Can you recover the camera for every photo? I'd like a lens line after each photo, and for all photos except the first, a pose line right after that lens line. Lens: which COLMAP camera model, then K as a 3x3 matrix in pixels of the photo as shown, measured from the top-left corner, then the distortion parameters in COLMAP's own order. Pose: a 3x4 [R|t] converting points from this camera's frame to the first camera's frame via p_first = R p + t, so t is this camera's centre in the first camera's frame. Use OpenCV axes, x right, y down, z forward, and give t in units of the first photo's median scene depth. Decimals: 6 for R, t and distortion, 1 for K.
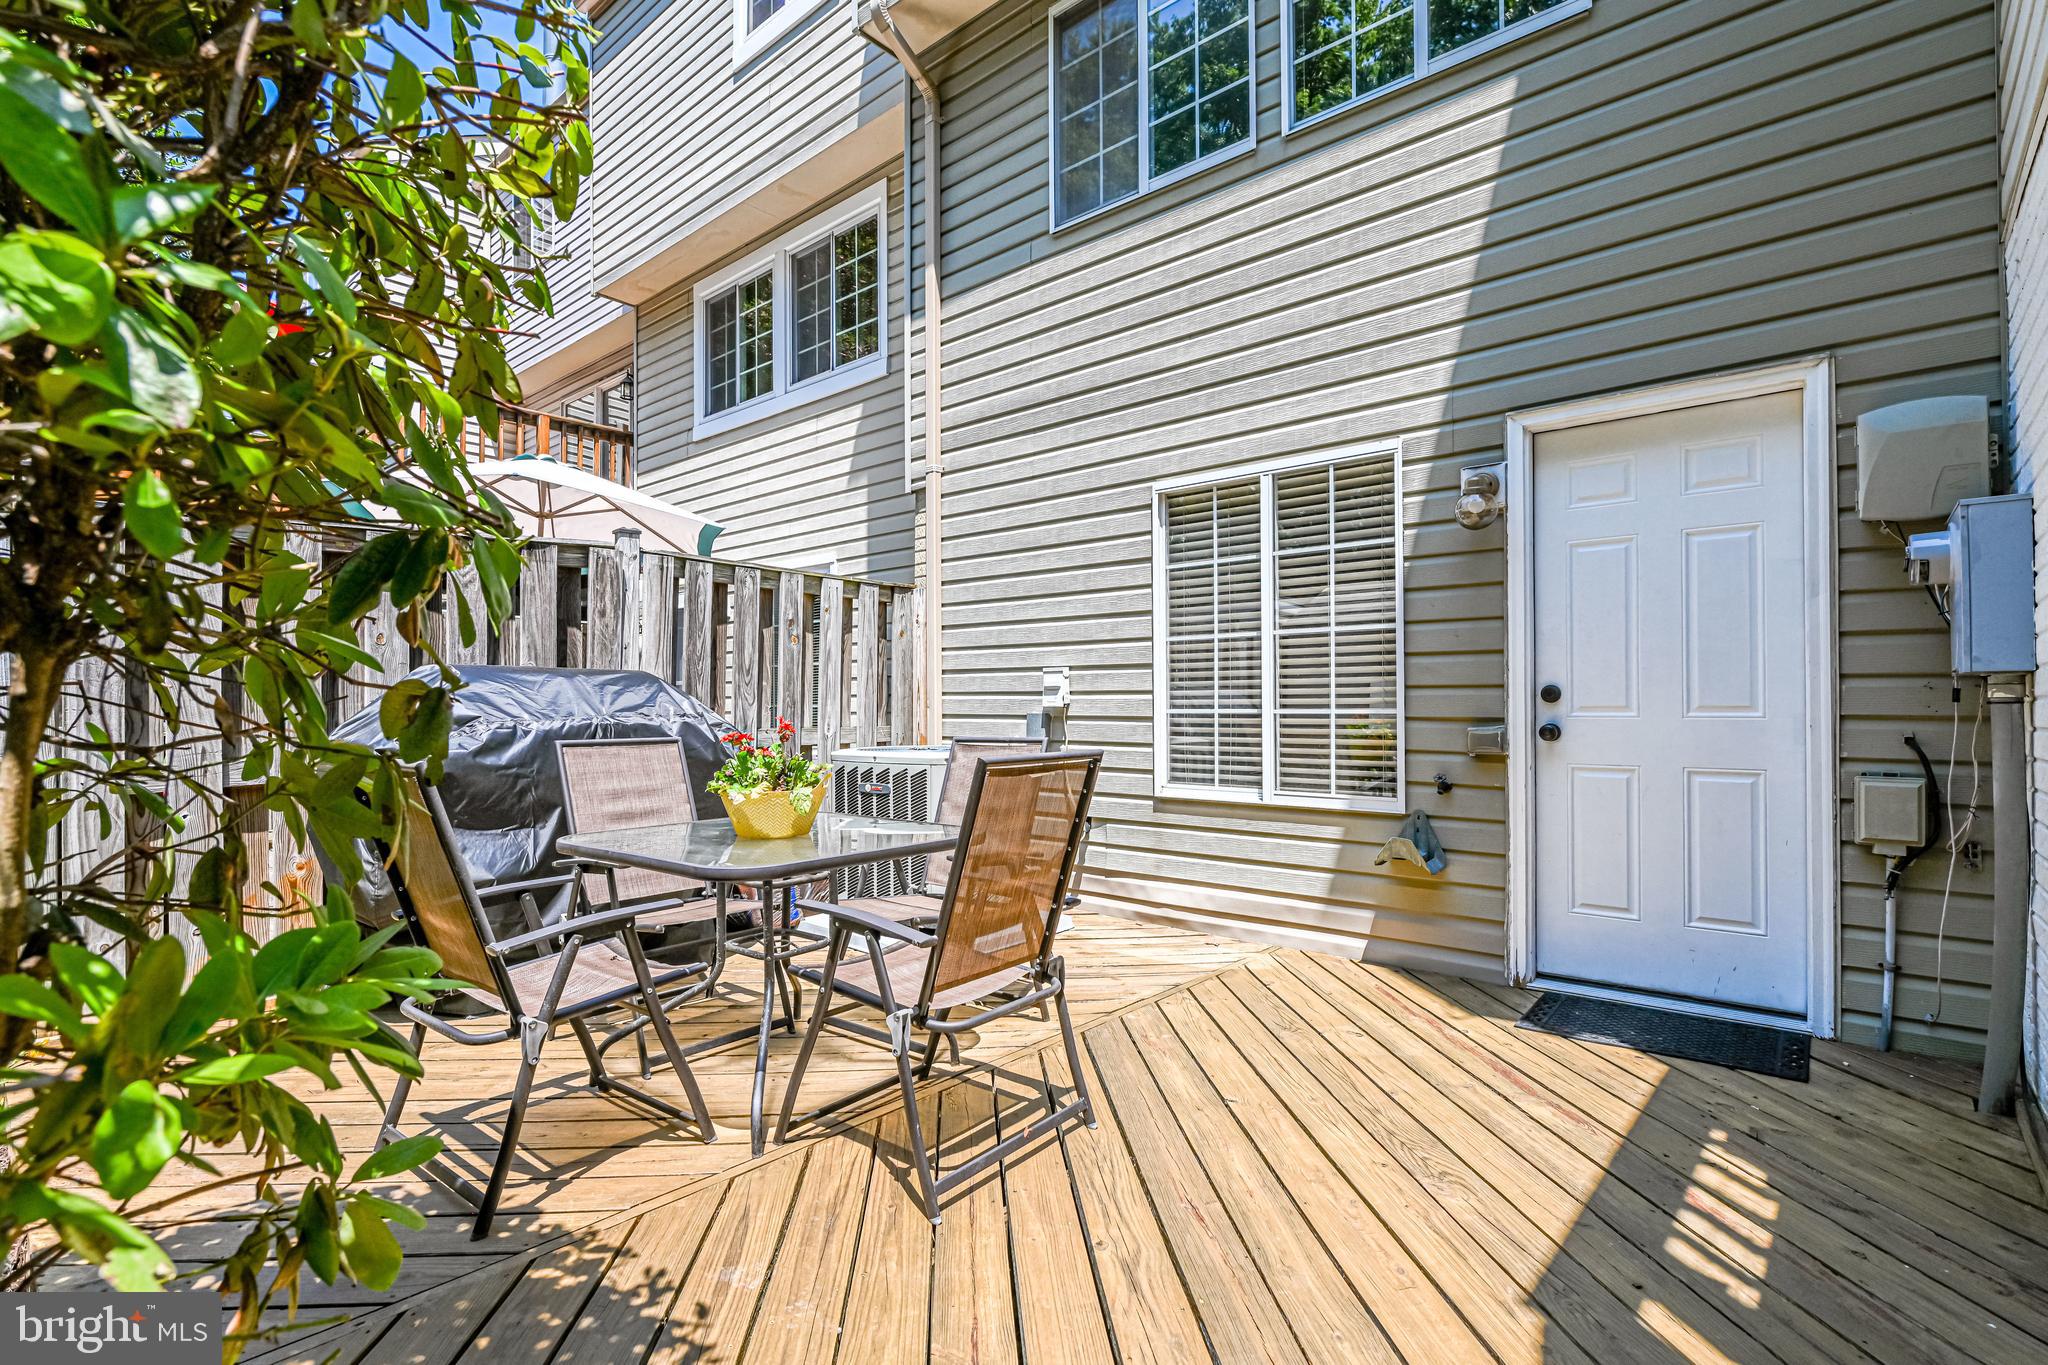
lens RADIAL K [[939.1, 0, 1034.6], [0, 939.1, 693.6], [0, 0, 1]] dist [-0.008263, 0.000152]
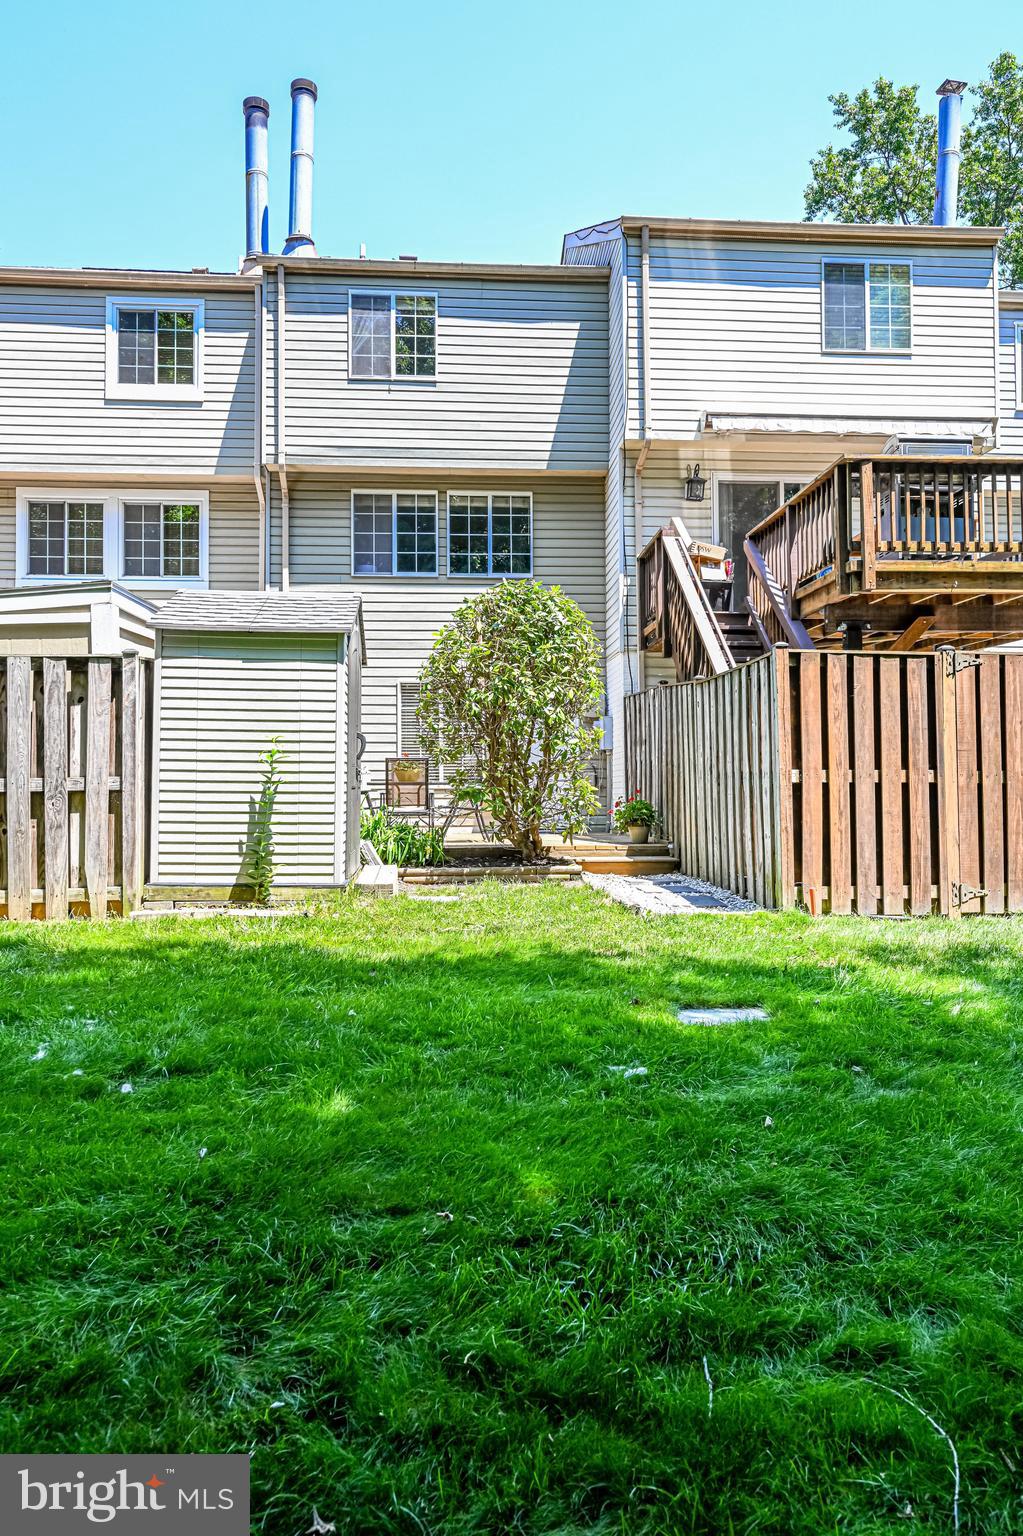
lens RADIAL K [[1058.7, 0, 506.9], [0, 1058.7, 728.8], [0, 0, 1]] dist [-0.009156, -0.000486]
pose [[0.712026, 0.037926, 0.701128, -2.558112], [-0.006811, 0.998866, -0.047115, 0.103026], [-0.702120, 0.028772, 0.711477, -2.056100]]
